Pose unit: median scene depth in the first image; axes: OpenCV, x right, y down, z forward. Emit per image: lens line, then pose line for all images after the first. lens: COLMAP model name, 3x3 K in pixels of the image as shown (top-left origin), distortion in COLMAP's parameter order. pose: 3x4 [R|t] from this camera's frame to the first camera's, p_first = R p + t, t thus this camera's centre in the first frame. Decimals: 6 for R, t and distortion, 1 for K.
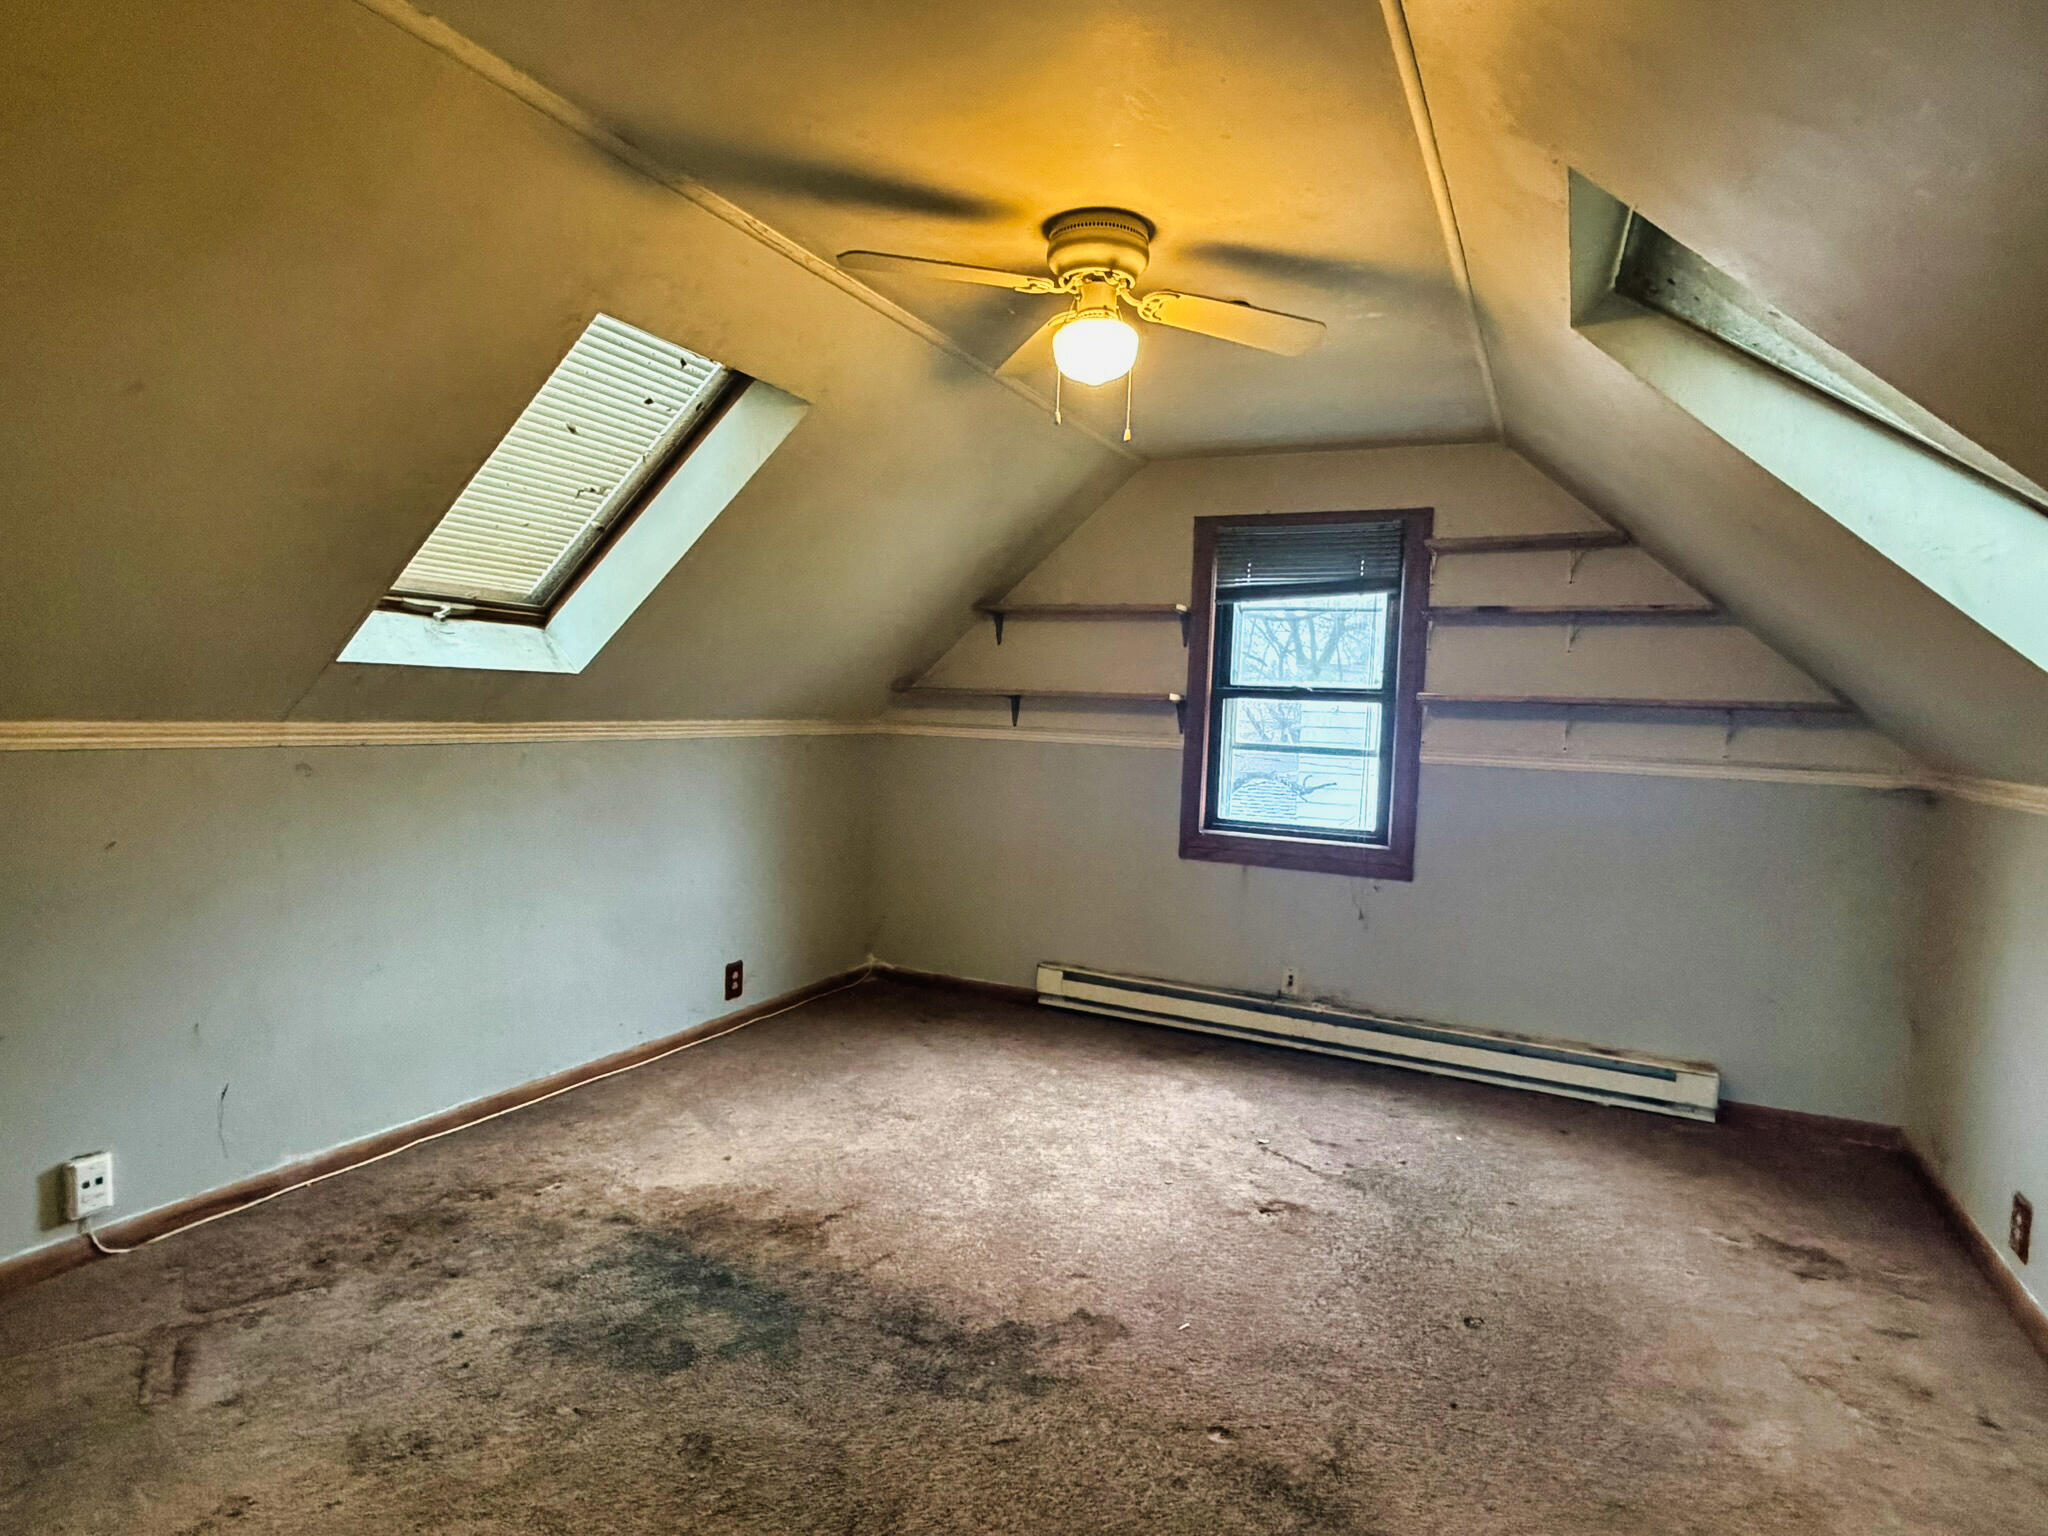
lens RADIAL K [[1126.4, 0, 1023.6], [0, 1126.4, 767.7], [0, 0, 1]] dist [-0.003909, -0.000919]
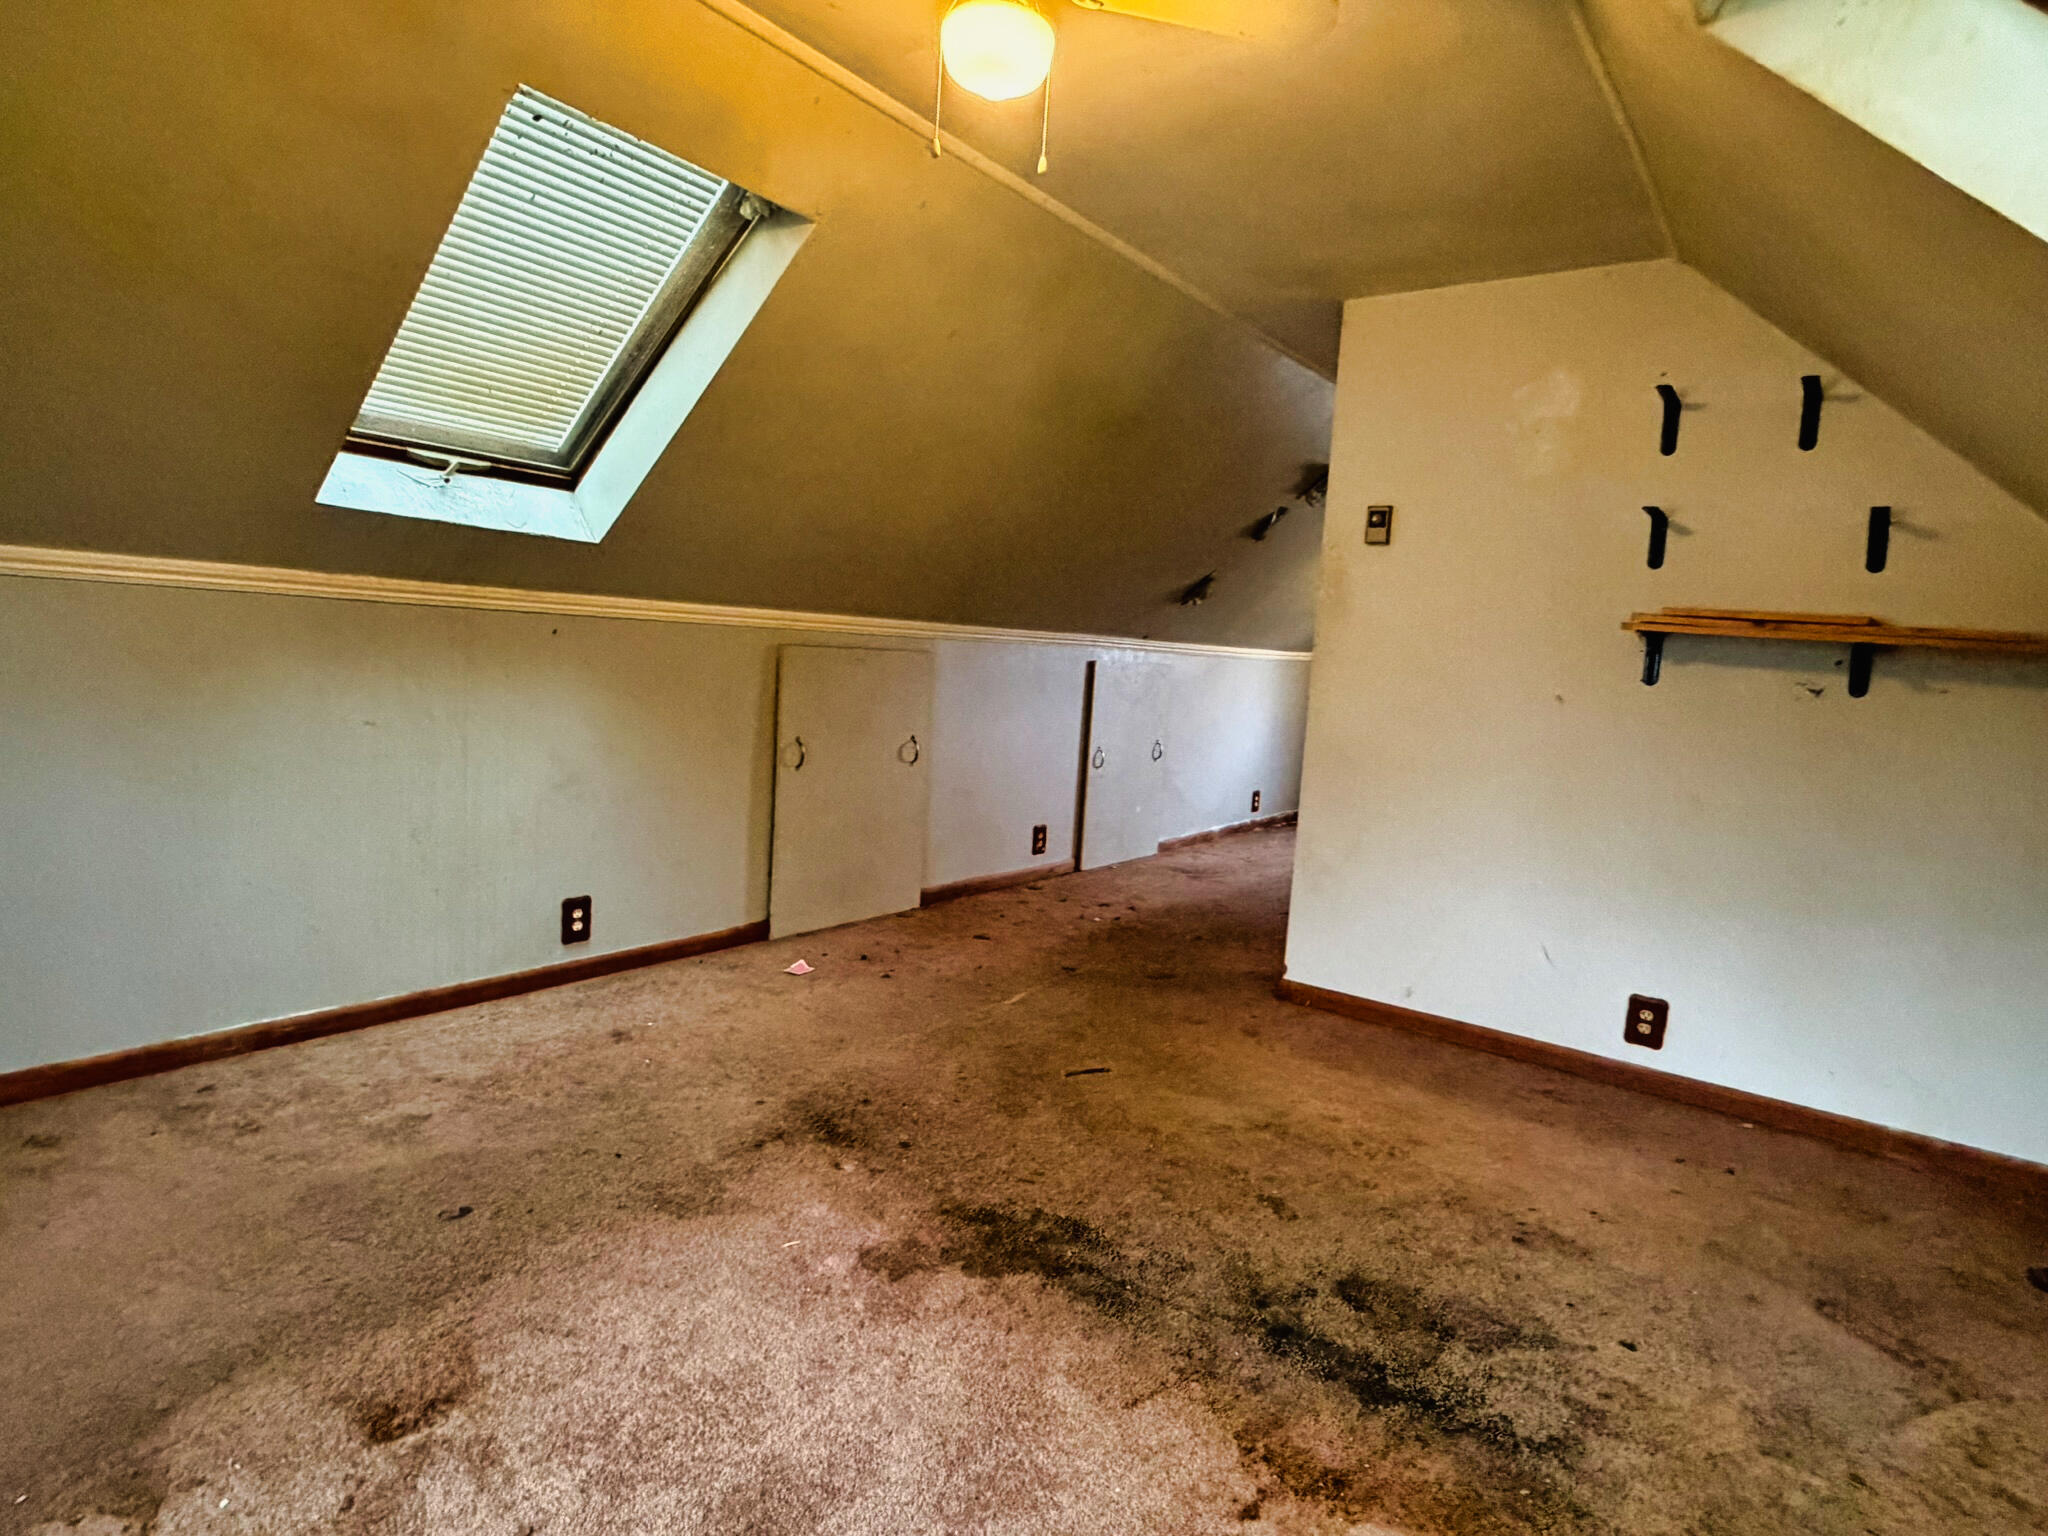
lens RADIAL K [[1126.4, 0, 1023.2], [0, 1126.4, 767.2], [0, 0, 1]] dist [-0.003909, -0.000919]
pose [[-0.978316, -0.122652, 0.166894, -0.135157], [-0.093988, 0.980958, 0.169965, -0.032235], [-0.184563, 0.150594, -0.971215, 1.801977]]
